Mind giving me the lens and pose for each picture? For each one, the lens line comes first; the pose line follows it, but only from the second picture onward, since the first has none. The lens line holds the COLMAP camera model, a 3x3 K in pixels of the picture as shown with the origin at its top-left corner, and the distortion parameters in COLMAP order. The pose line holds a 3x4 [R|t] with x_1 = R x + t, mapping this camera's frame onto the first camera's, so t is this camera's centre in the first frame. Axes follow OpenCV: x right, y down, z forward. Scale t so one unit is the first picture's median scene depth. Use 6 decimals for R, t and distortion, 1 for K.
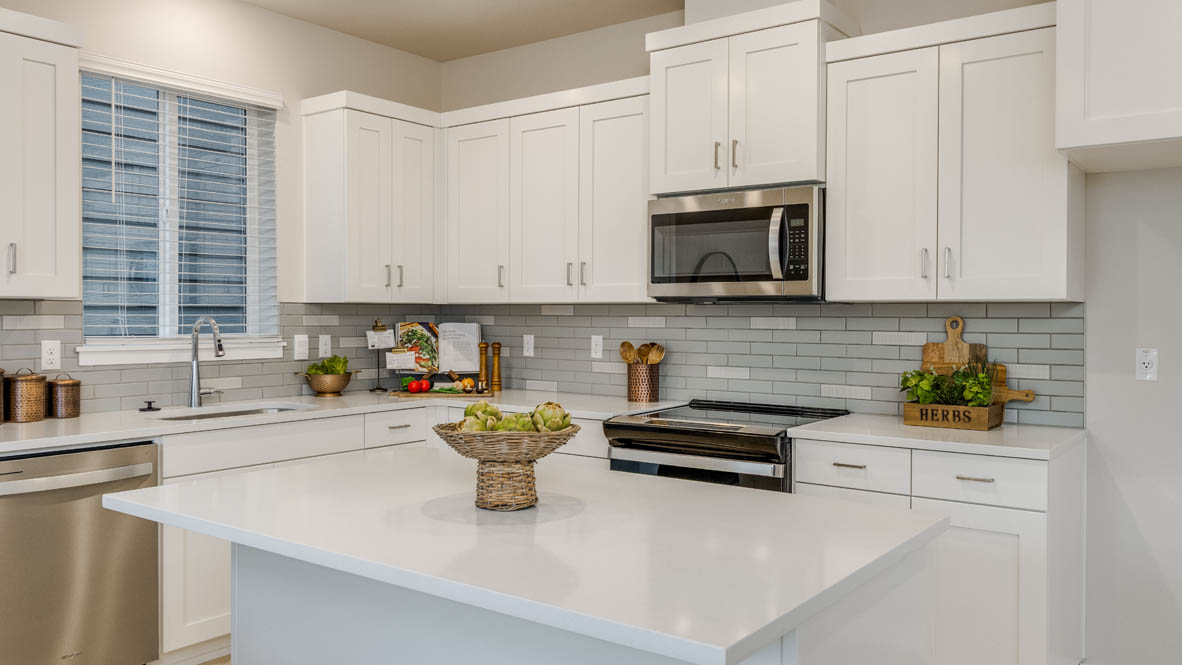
lens RADIAL K [[912.9, 0, 584.3], [0, 912.9, 331.9], [0, 0, 1]] dist [0.004738, 0.001217]
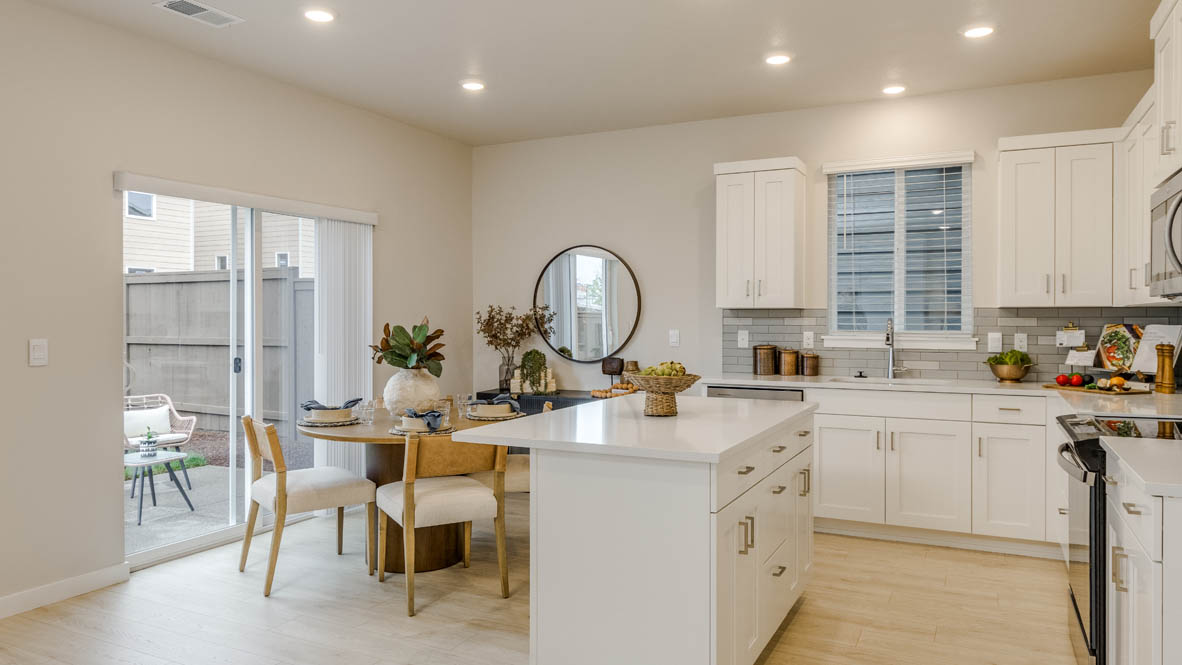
lens RADIAL K [[798.7, 0, 591.8], [0, 798.7, 323.9], [0, 0, 1]] dist [0.005676, -0.011035]
pose [[0.183878, 0.005126, -0.982936, 0.744696], [-0.020411, 0.999791, 0.001396, 0.000809], [0.982737, 0.019806, 0.183944, 0.265683]]
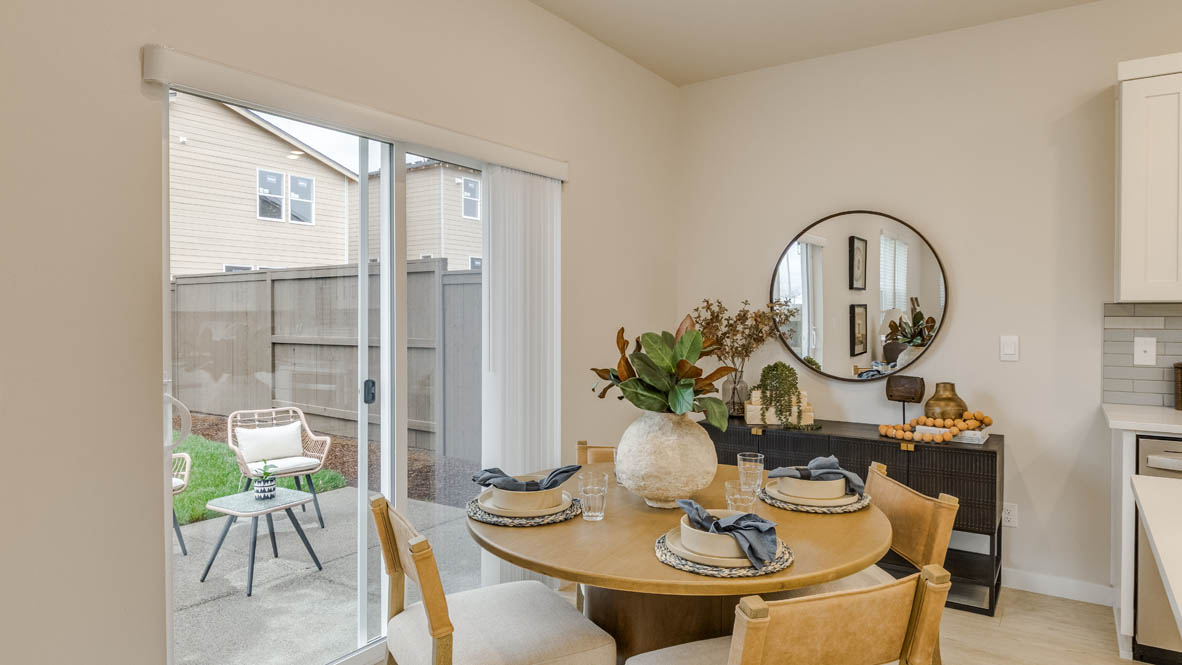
lens RADIAL K [[712.8, 0, 589.9], [0, 712.8, 327.1], [0, 0, 1]] dist [-0.005930, -0.003141]
pose [[0.043290, 0.014082, -0.998963, 0.166111], [-0.021084, 0.999691, 0.013179, 0.000237], [0.998840, 0.020492, 0.043573, 0.146606]]
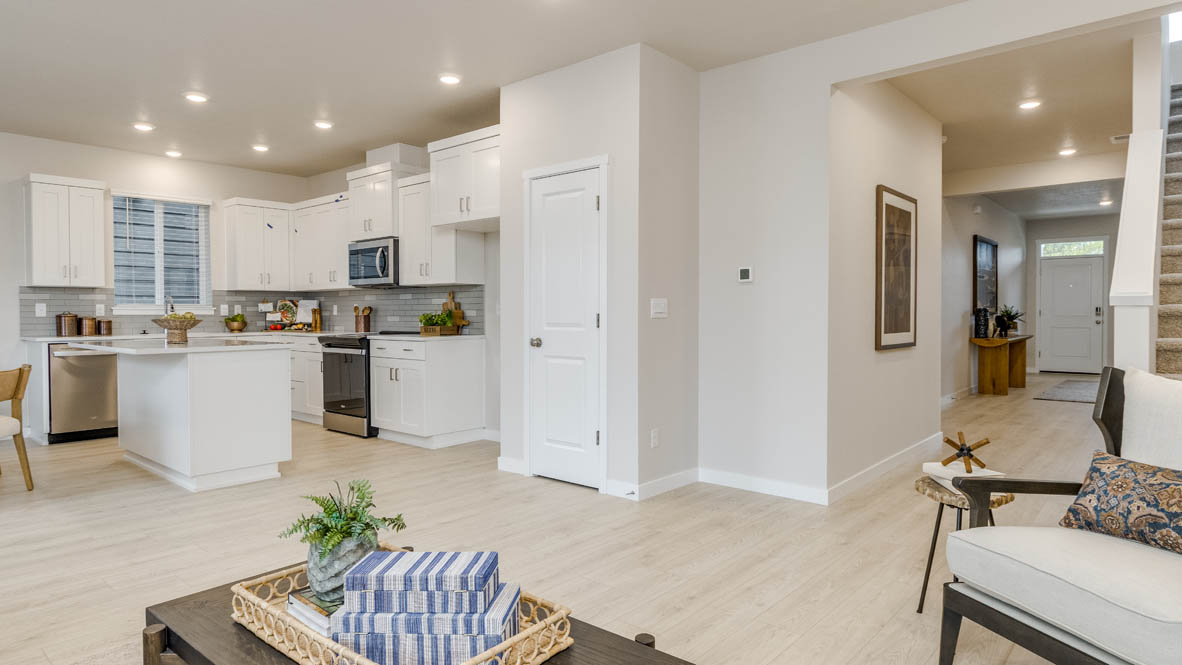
lens RADIAL K [[679.8, 0, 588.0], [0, 679.8, 323.8], [0, 0, 1]] dist [0.001725, -0.004120]
pose [[0.997075, -0.005106, -0.076262, 0.777216], [0.004821, 0.999981, -0.003924, 0.066961], [0.076281, 0.003545, 0.997080, -0.658510]]
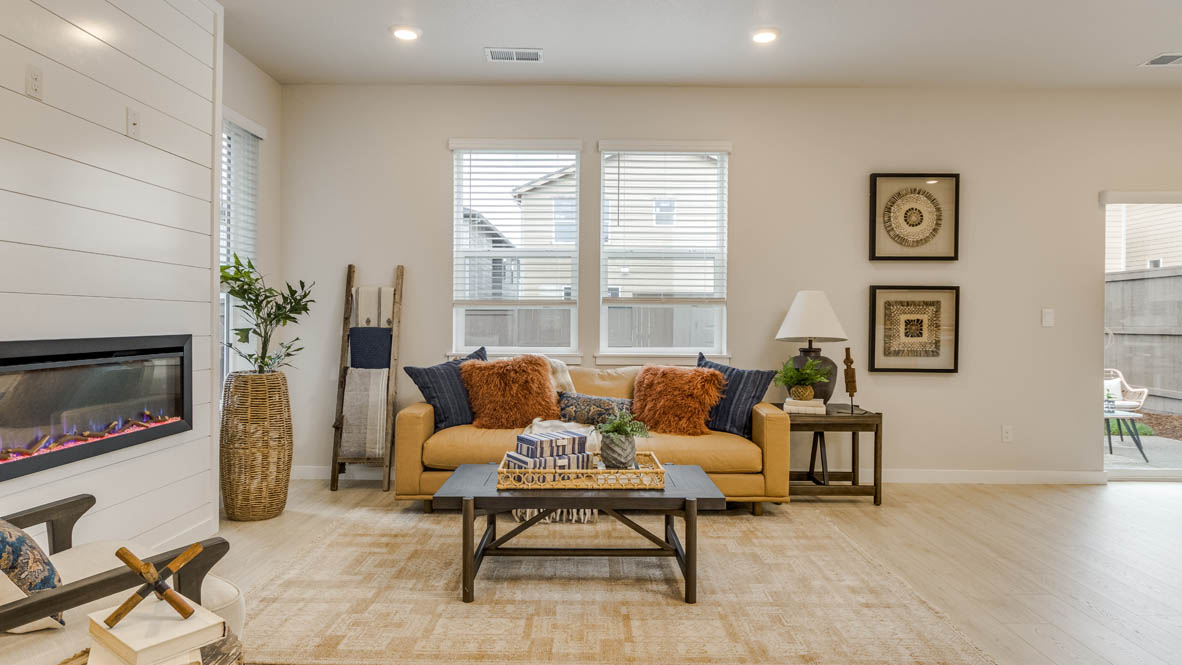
lens RADIAL K [[679.8, 0, 587.0], [0, 679.8, 328.4], [0, 0, 1]] dist [0.001725, -0.004120]
pose [[-0.806188, -0.000647, -0.591658, 1.077433], [-0.019077, 0.999508, 0.024901, 0.050155], [0.591351, 0.031362, -0.805804, 0.295107]]
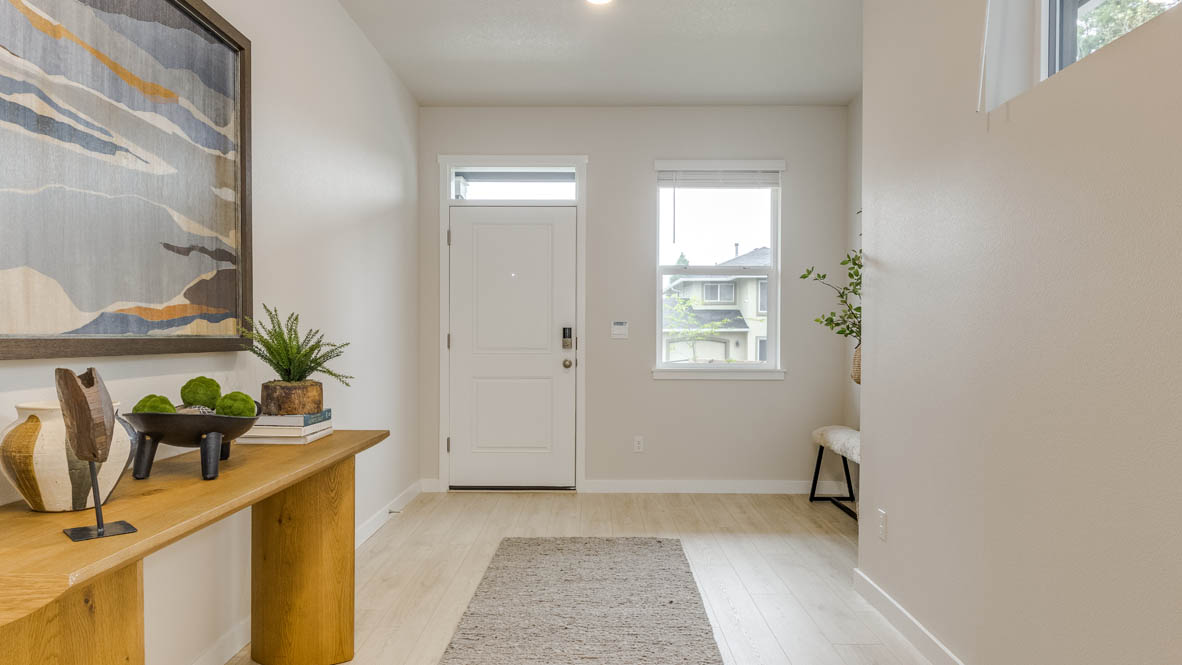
lens RADIAL K [[798.7, 0, 591.3], [0, 798.7, 335.1], [0, 0, 1]] dist [0.005676, -0.011035]
pose [[0.807206, -0.001290, 0.590269, 2.122430], [0.012206, 0.999820, -0.014507, 0.023040], [-0.590144, 0.018915, 0.807076, 1.553246]]
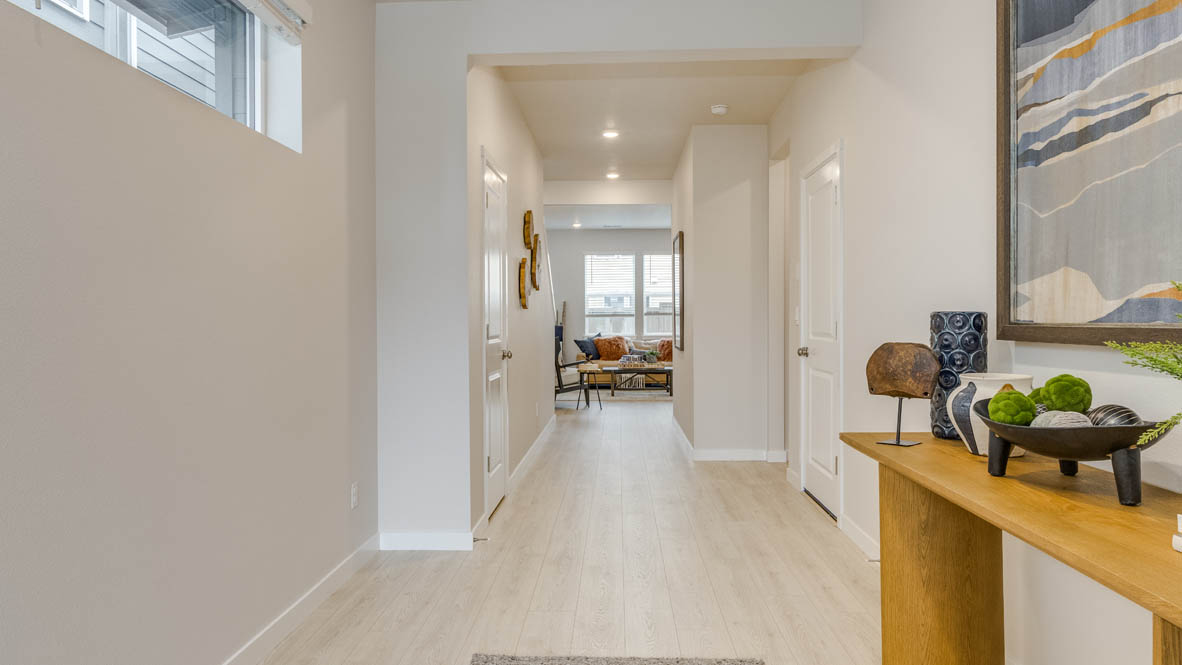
lens RADIAL K [[679.8, 0, 591.4], [0, 679.8, 328.3], [0, 0, 1]] dist [0.001725, -0.004120]
pose [[-0.827300, 0.006249, -0.561726, 2.204353], [-0.009206, 0.999653, 0.024680, 0.020658], [0.561686, 0.025589, -0.826955, 1.668312]]
